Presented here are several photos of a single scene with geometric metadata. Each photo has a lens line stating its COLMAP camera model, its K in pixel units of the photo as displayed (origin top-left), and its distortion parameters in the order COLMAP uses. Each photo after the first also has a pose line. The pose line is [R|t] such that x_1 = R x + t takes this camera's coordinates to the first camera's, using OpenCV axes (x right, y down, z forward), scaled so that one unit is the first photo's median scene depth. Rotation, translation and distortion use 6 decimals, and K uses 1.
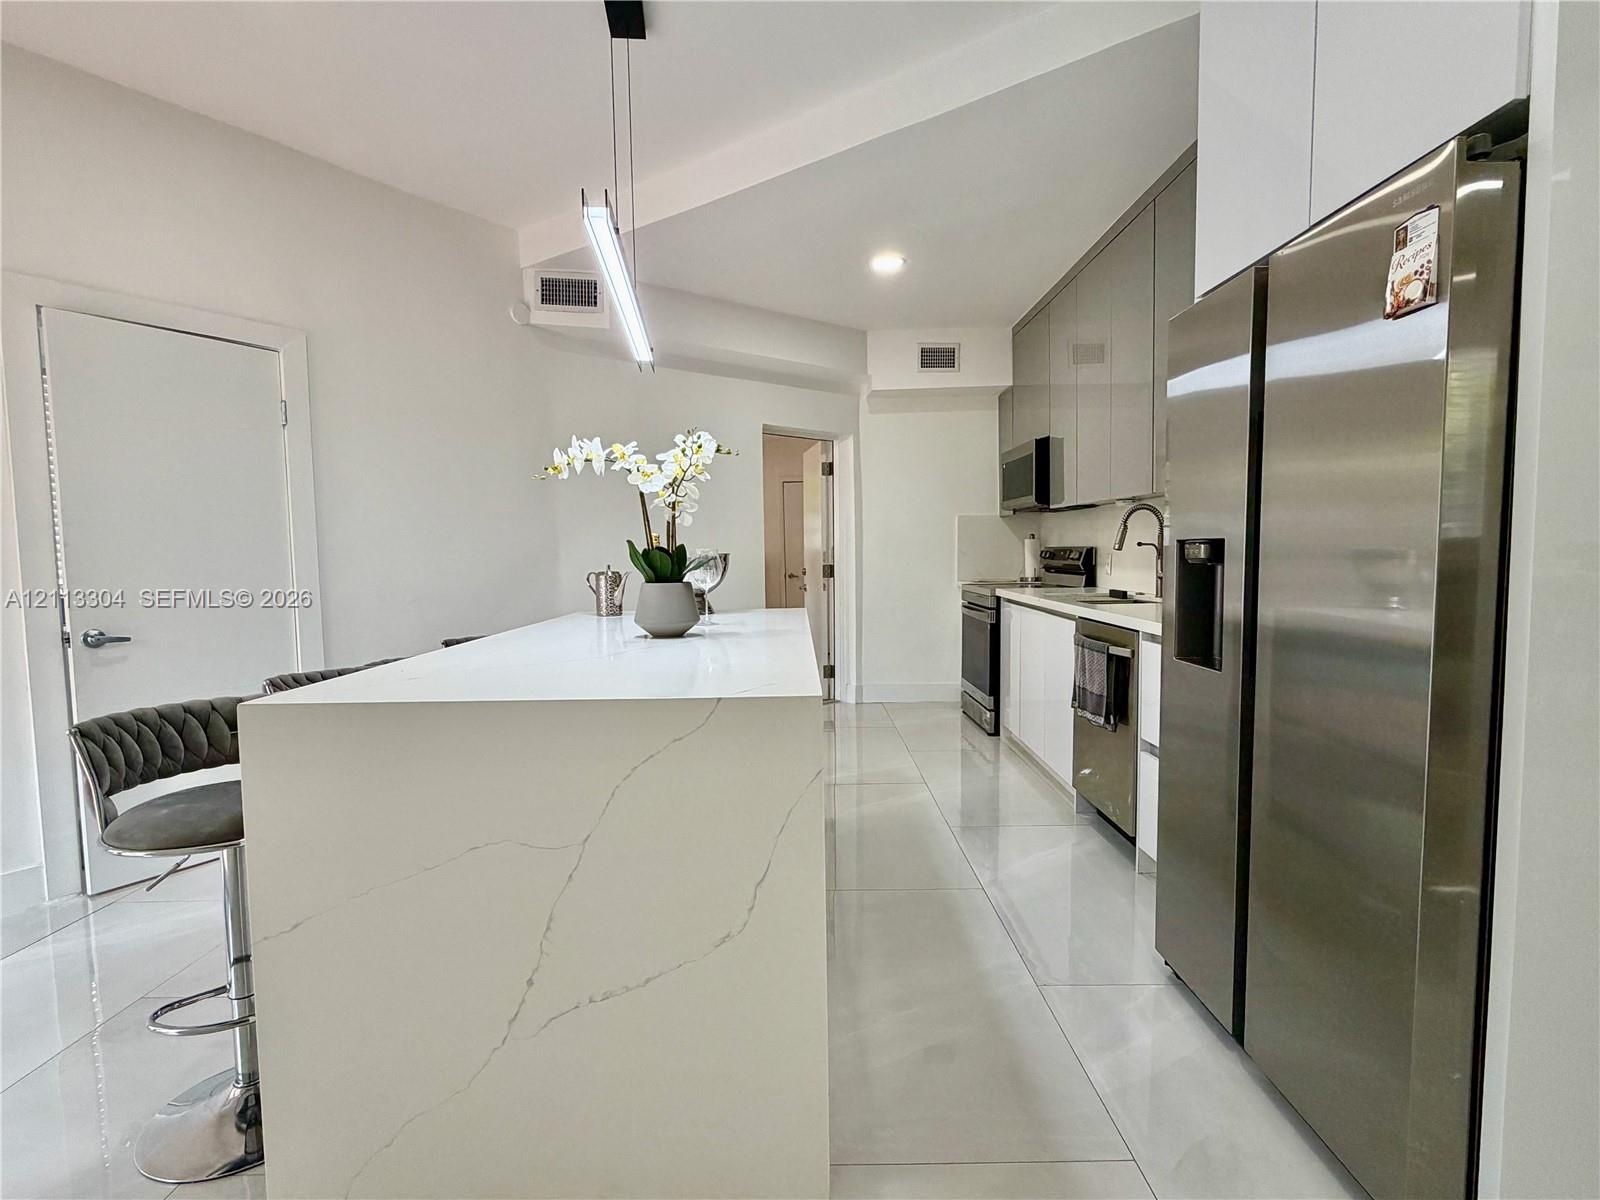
lens RADIAL K [[794.6, 0, 796.1], [0, 794.6, 602.0], [0, 0, 1]] dist [0.007608, 0.001839]
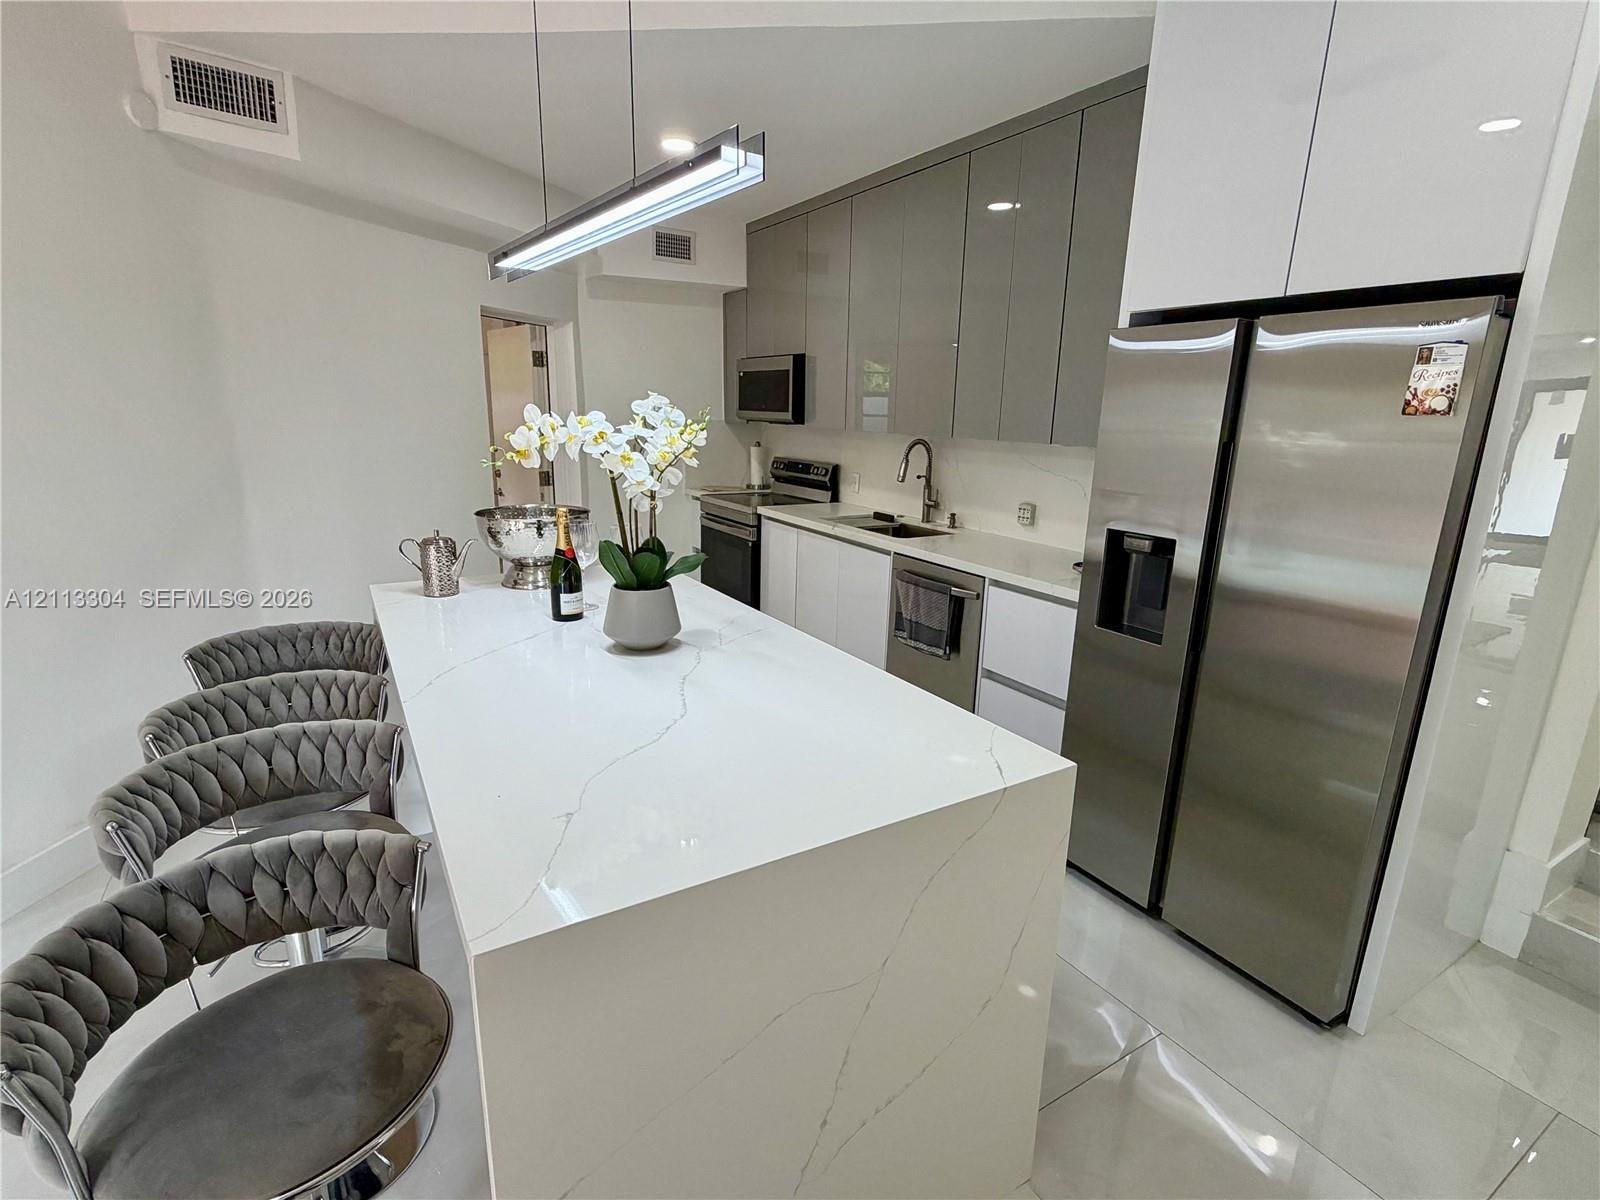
lens RADIAL K [[794.6, 0, 795.8], [0, 794.6, 601.2], [0, 0, 1]] dist [0.007608, 0.001839]
pose [[0.849077, -0.096760, 0.519333, -0.270589], [-0.001800, 0.982547, 0.186007, -0.096150], [-0.528267, -0.158869, 0.834083, 0.123367]]
